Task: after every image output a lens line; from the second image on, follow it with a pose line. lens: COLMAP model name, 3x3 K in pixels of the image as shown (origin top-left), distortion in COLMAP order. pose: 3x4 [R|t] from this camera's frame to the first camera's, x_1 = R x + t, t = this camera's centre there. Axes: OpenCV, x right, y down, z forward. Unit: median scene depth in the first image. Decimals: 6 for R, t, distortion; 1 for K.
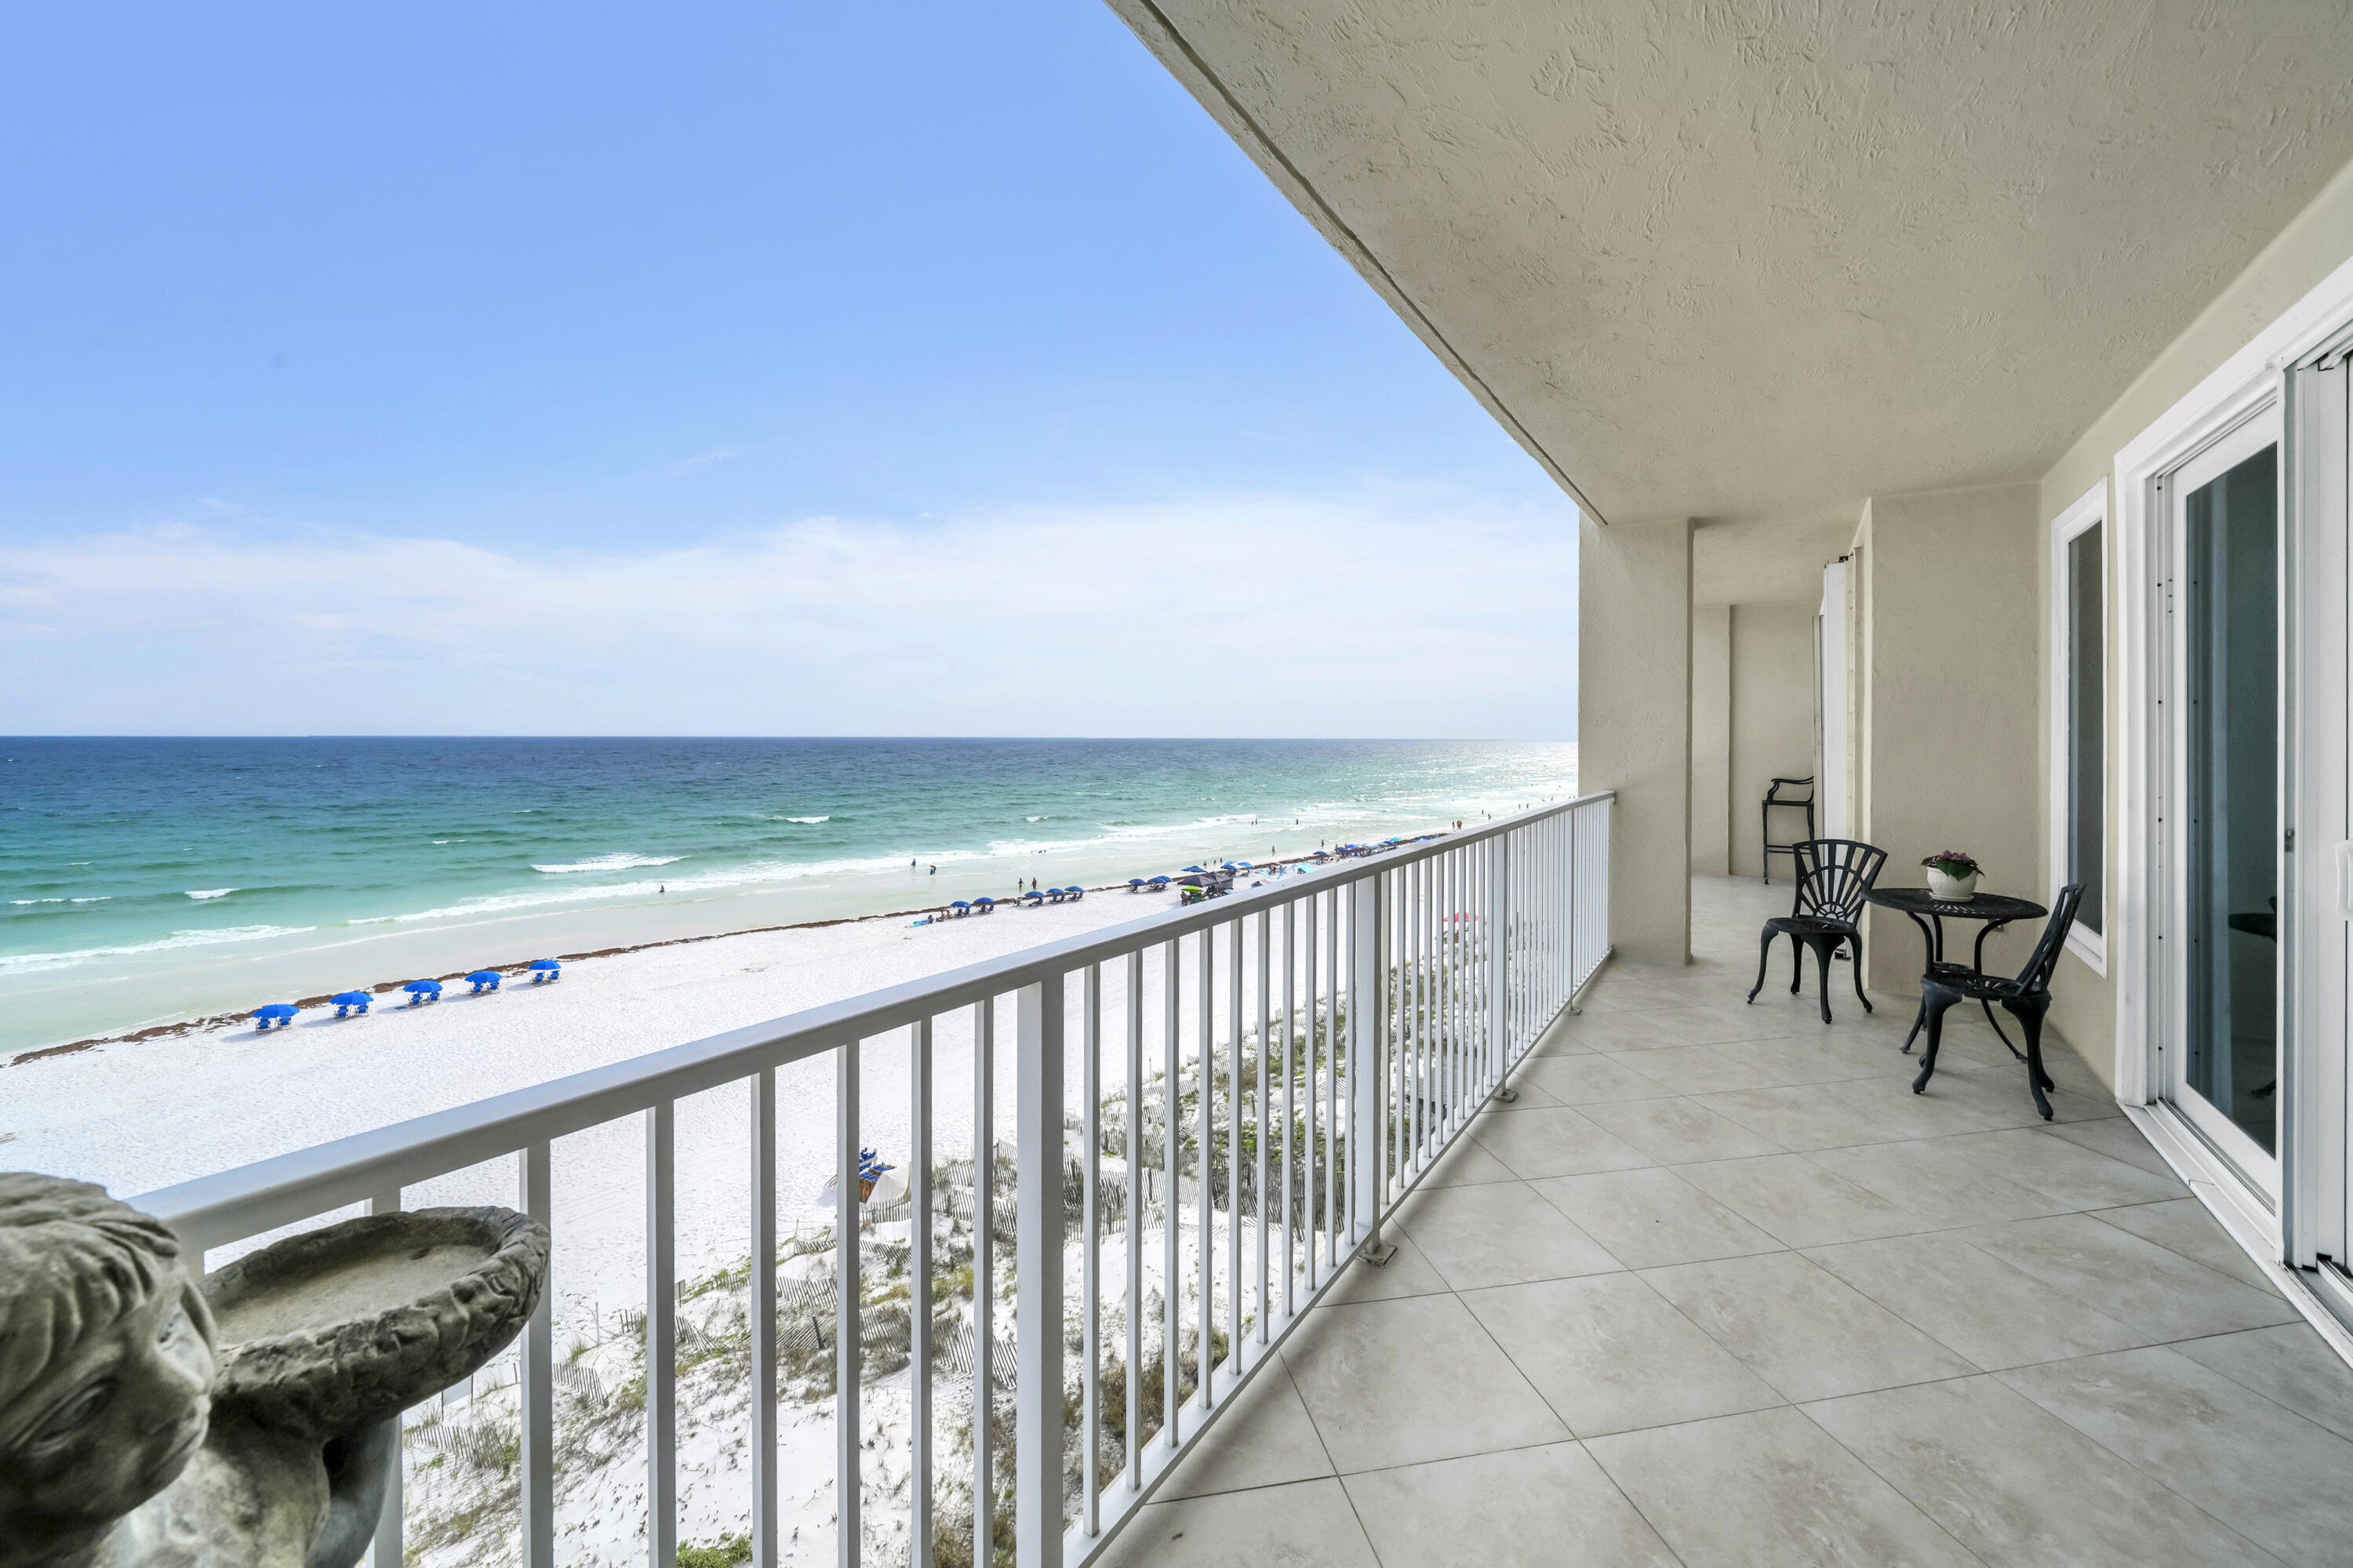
lens RADIAL K [[919.7, 0, 1149.4], [0, 919.7, 753.2], [0, 0, 1]] dist [-0.011046, 0.001966]
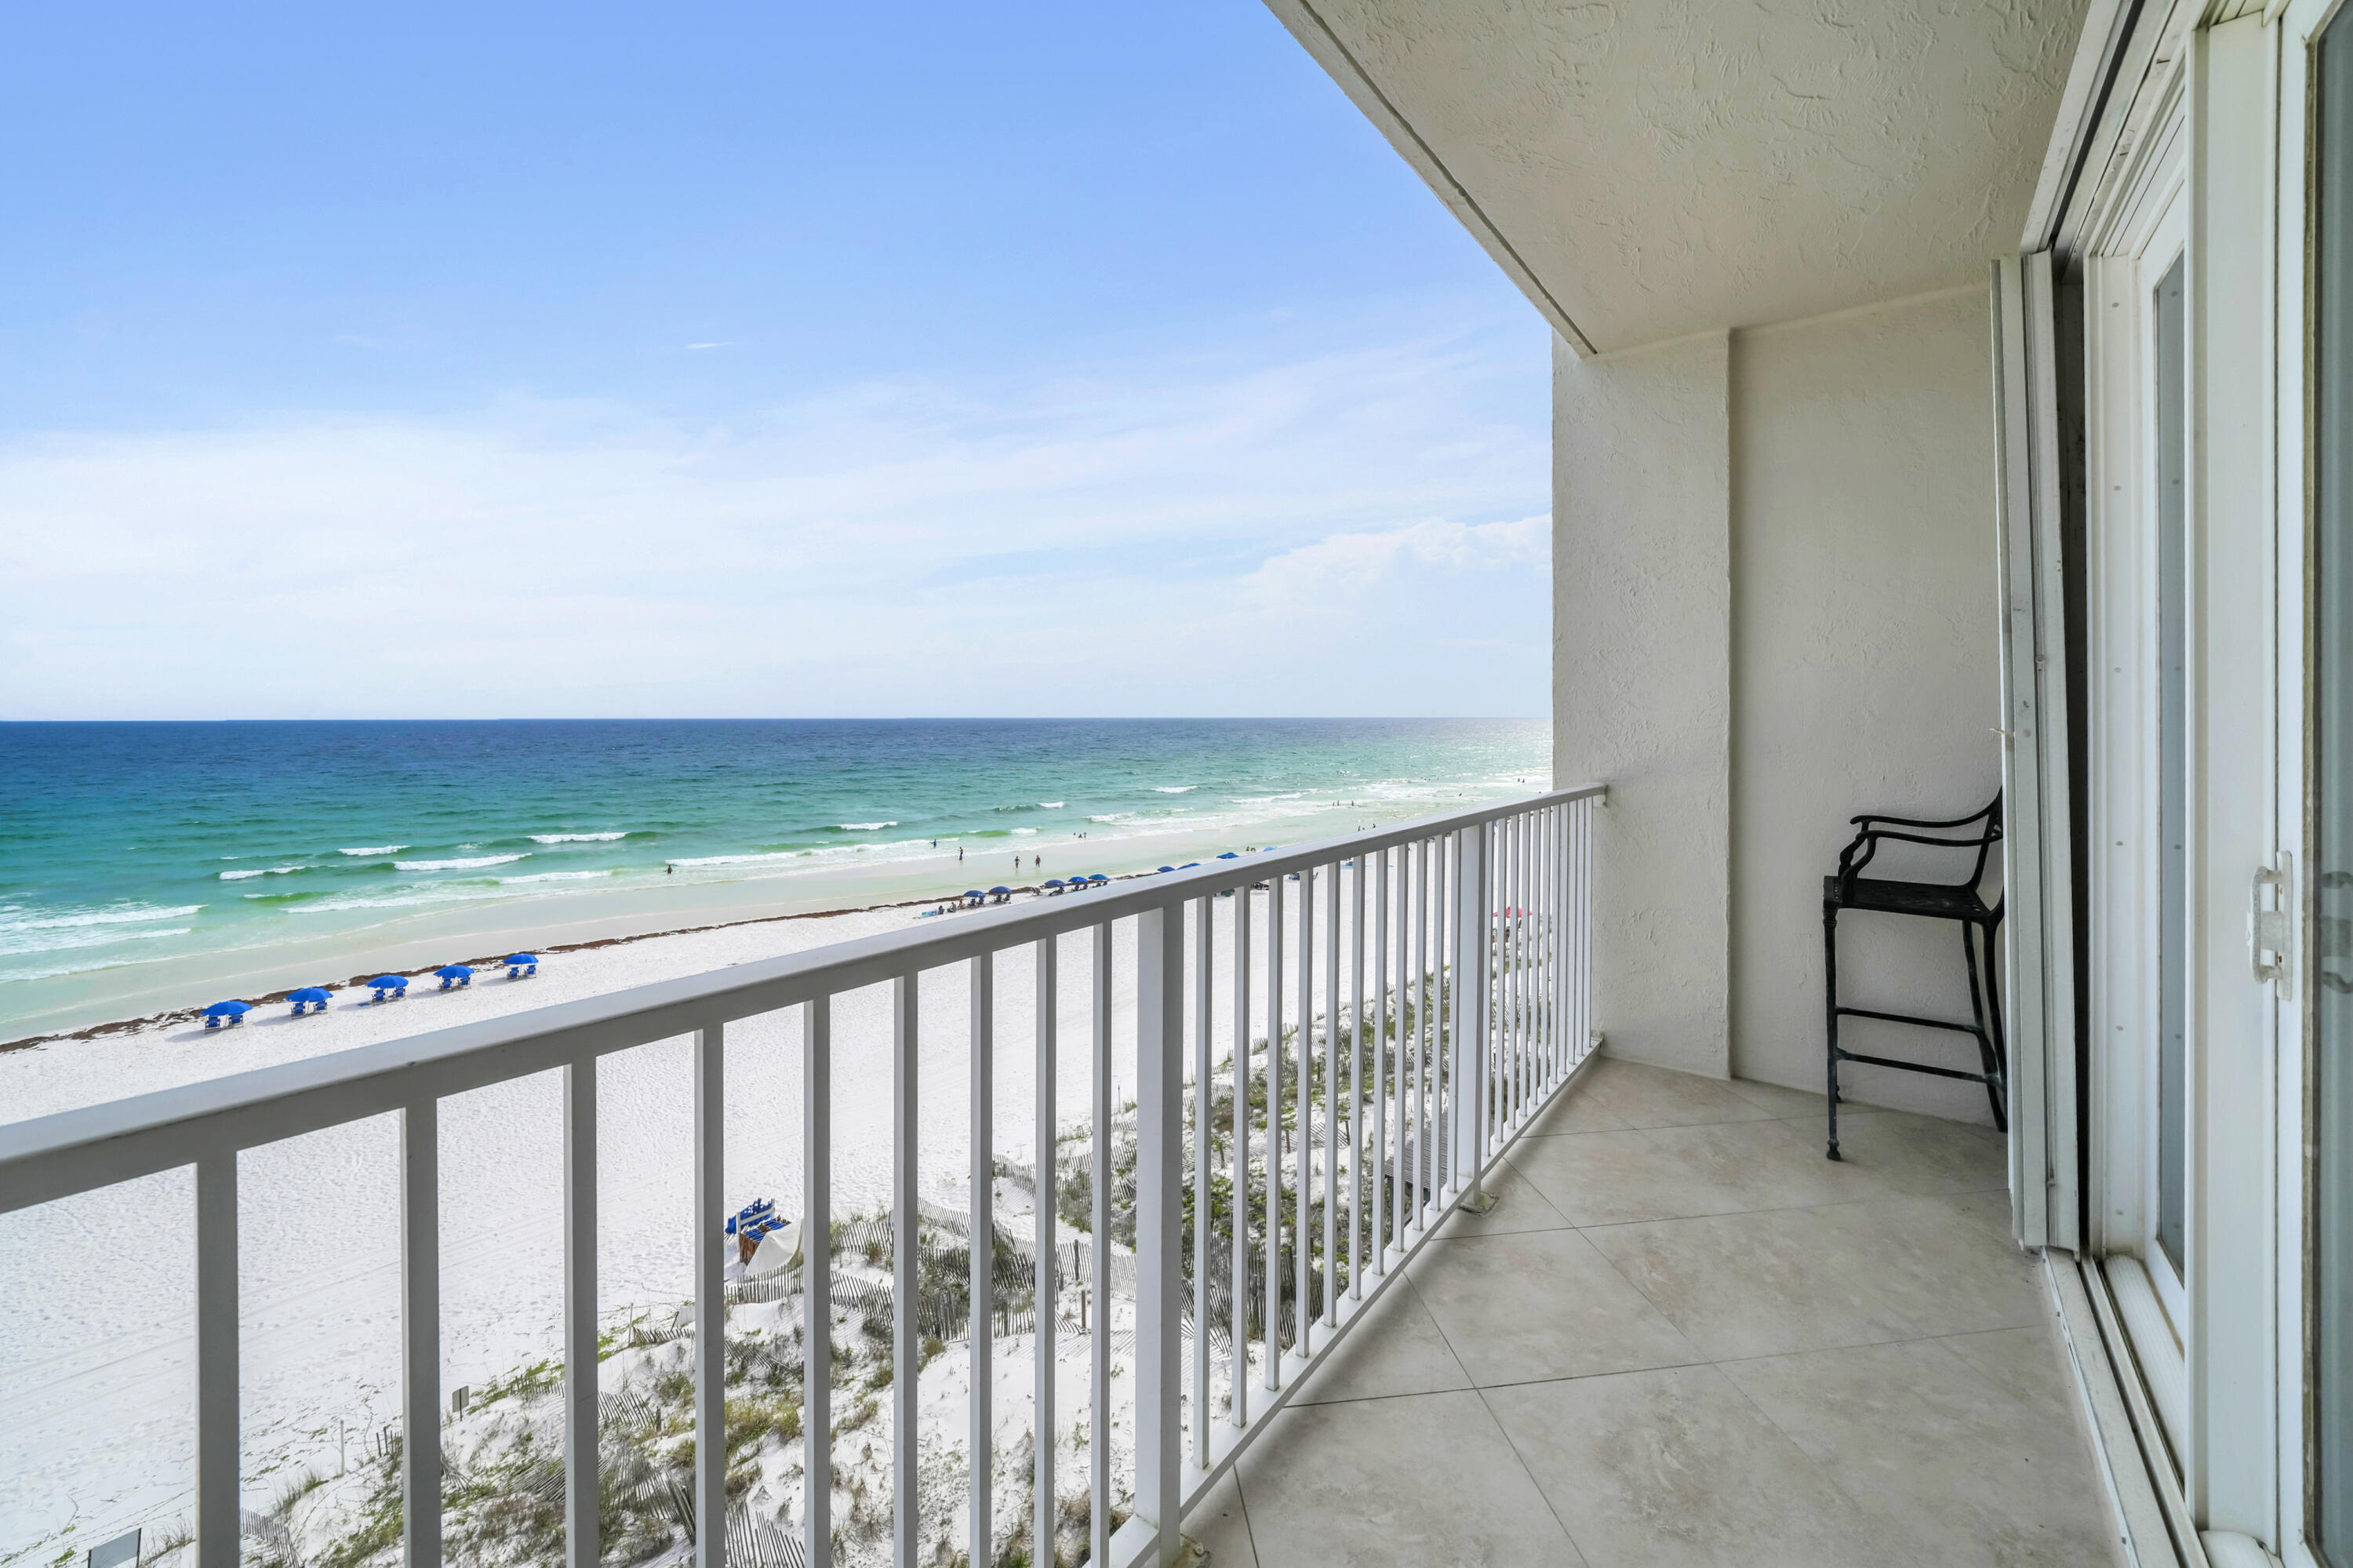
lens RADIAL K [[919.7, 0, 1171.6], [0, 919.7, 737.8], [0, 0, 1]] dist [-0.011046, 0.001966]
pose [[0.998677, -0.002812, -0.051352, 0.143645], [0.003085, 0.999981, 0.005252, -0.000913], [0.051336, -0.005403, 0.998667, 0.209521]]
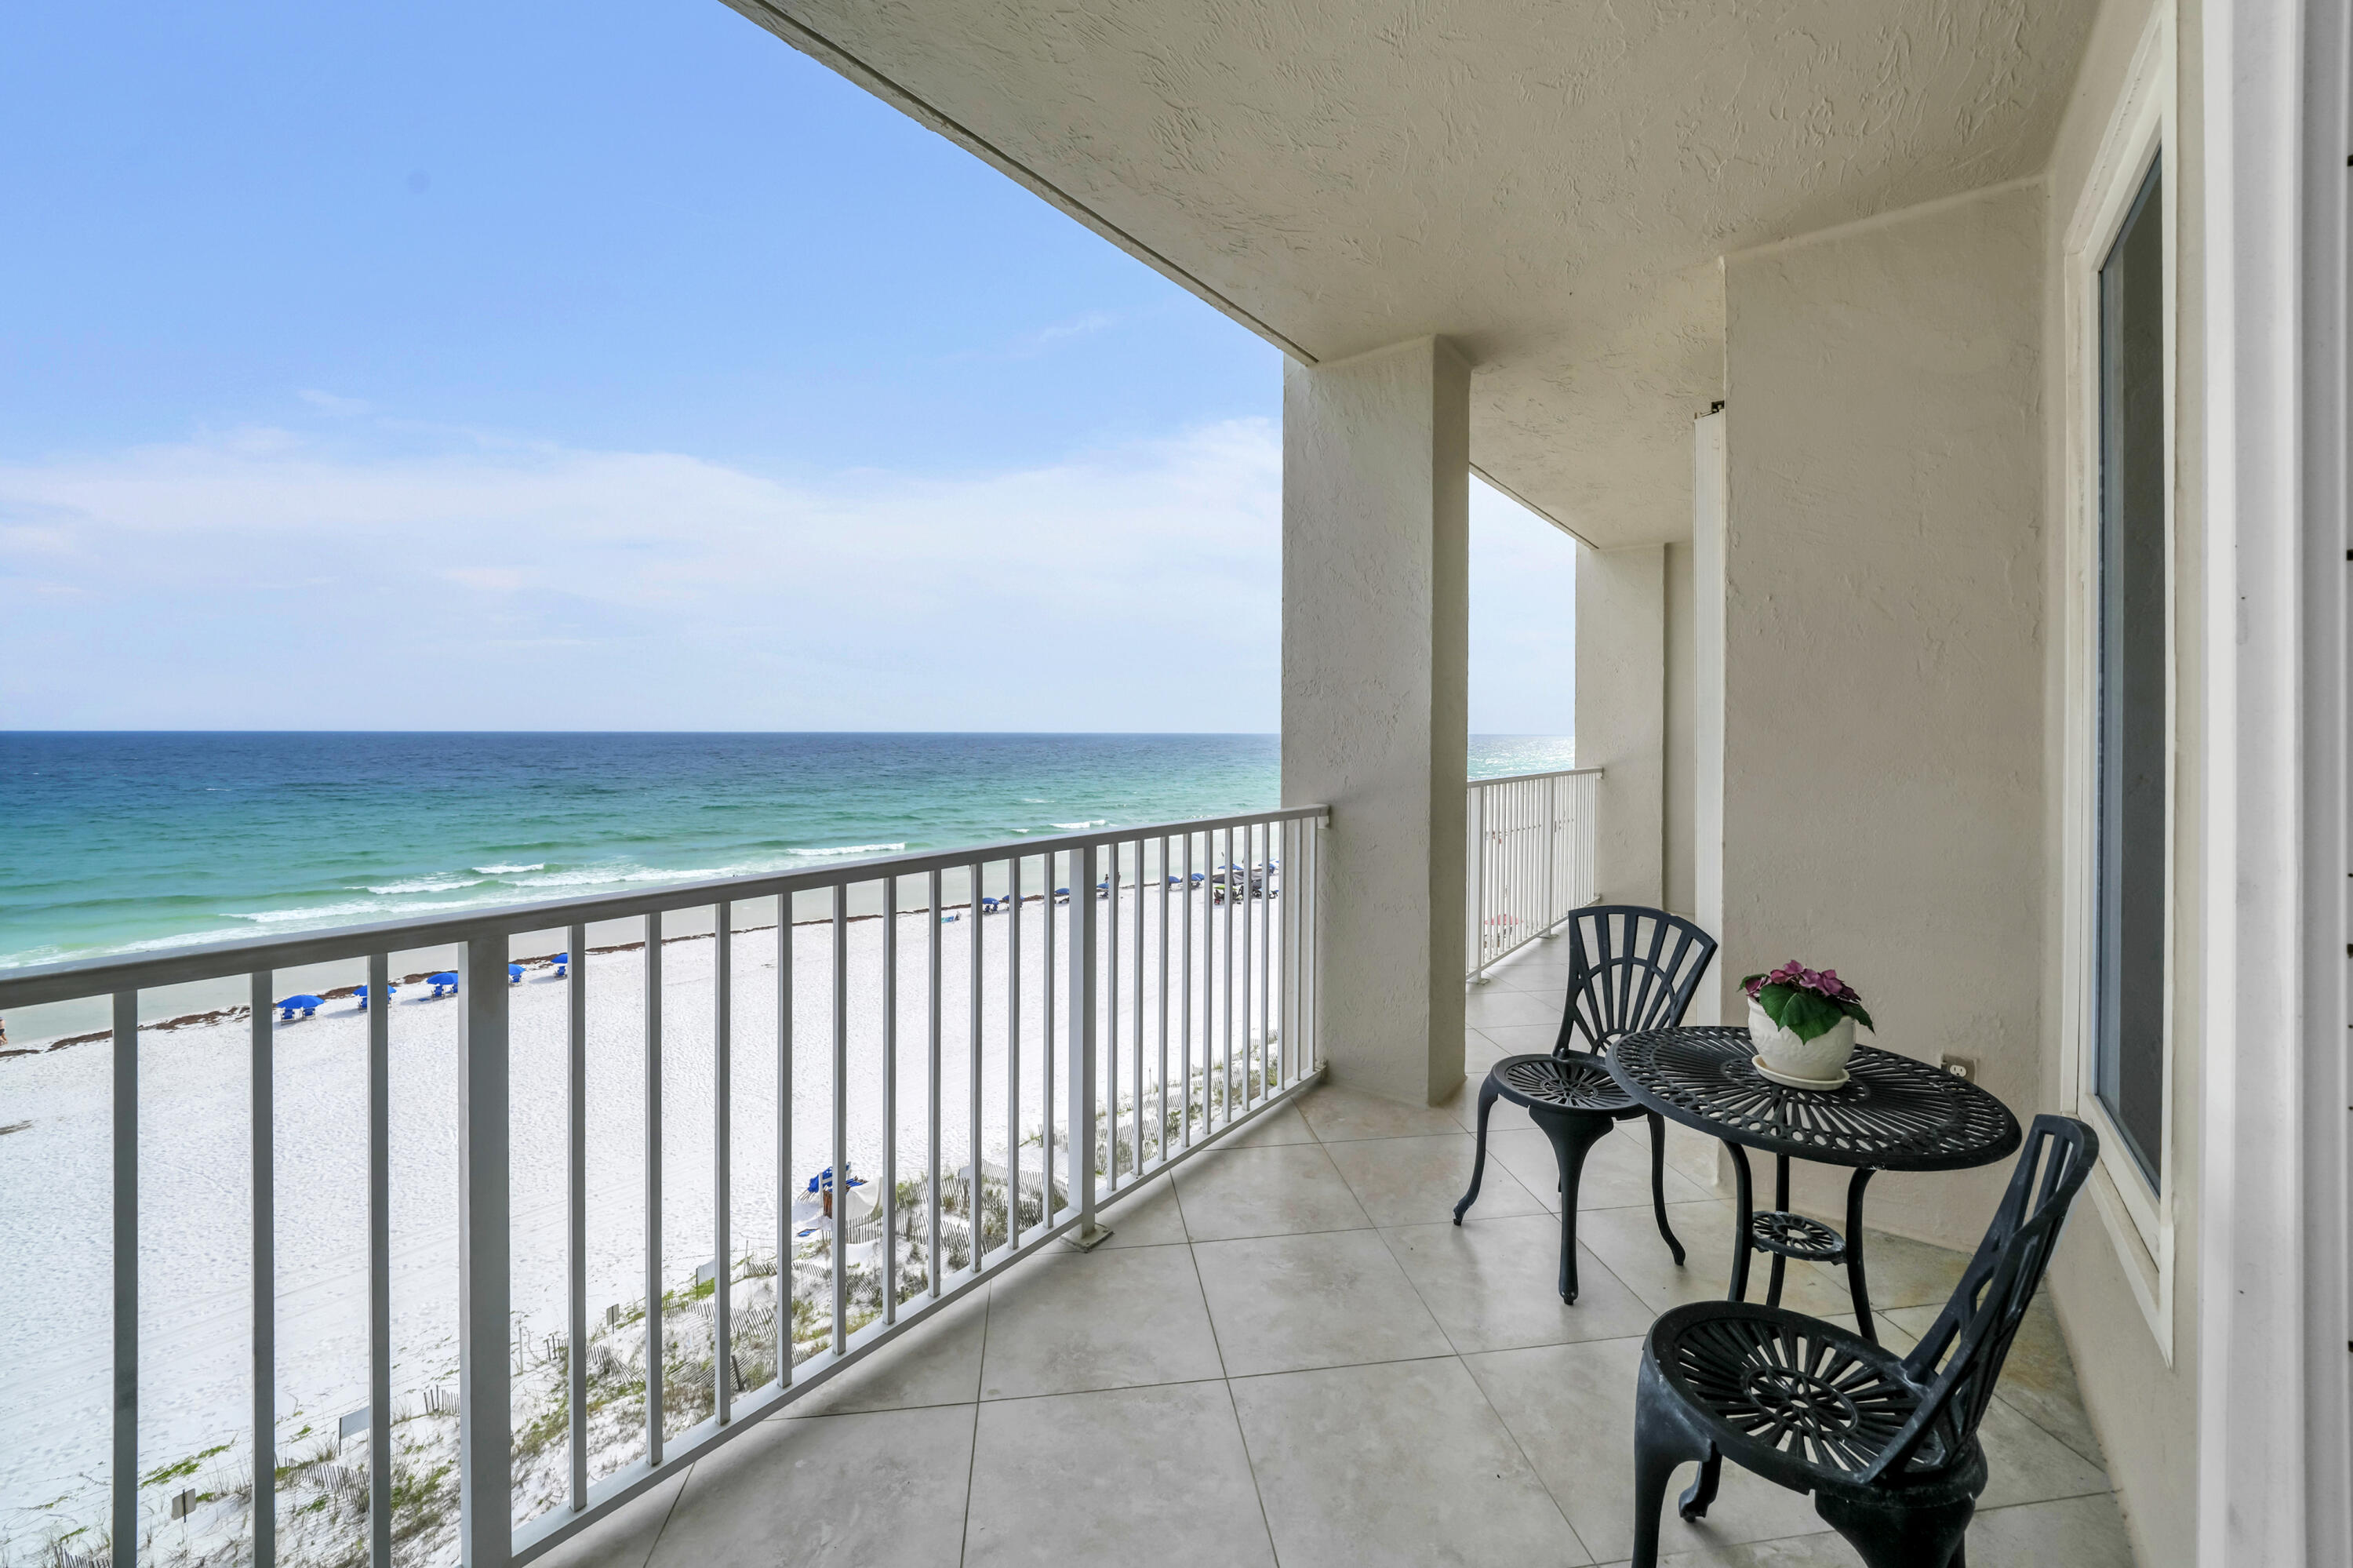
lens RADIAL K [[919.7, 0, 1157.9], [0, 919.7, 749.7], [0, 0, 1]] dist [-0.011046, 0.001966]
pose [[0.998584, 0.000889, -0.053196, 0.088645], [-0.000762, 0.999997, 0.002402, 0.000886], [0.053198, -0.002358, 0.998581, 0.082195]]
